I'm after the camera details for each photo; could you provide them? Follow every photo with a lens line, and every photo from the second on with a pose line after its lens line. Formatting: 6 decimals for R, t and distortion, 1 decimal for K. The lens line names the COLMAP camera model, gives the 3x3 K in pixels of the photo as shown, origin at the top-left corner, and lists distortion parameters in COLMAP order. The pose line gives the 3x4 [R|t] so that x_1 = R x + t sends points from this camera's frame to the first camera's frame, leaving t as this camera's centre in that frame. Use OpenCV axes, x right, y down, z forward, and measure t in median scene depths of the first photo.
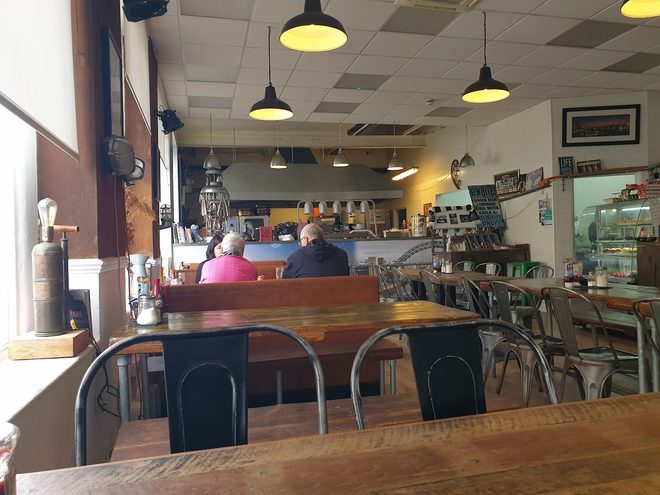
lens RADIAL K [[504.2, 0, 330.0], [0, 504.2, 247.5], [0, 0, 1]] dist [0.004793, -0.004056]
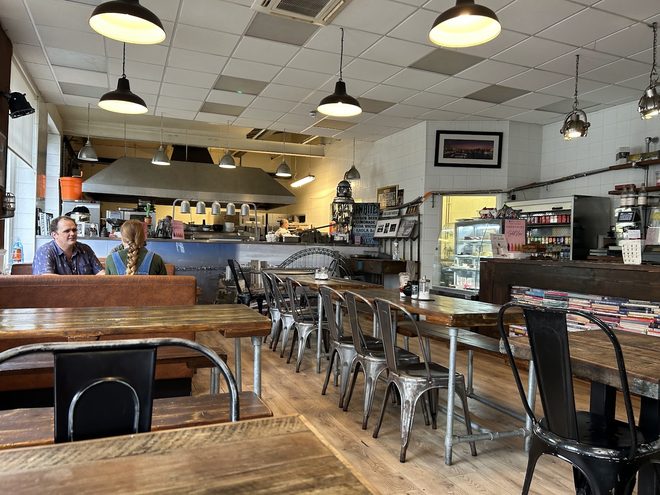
lens RADIAL K [[485.7, 0, 330.0], [0, 485.7, 247.5], [0, 0, 1]] dist [0.016816, -0.001869]
pose [[0.987850, 0.053035, 0.146084, 0.104081], [-0.052175, 0.998591, -0.009715, -0.005348], [-0.146393, 0.001975, 0.989225, 0.012662]]
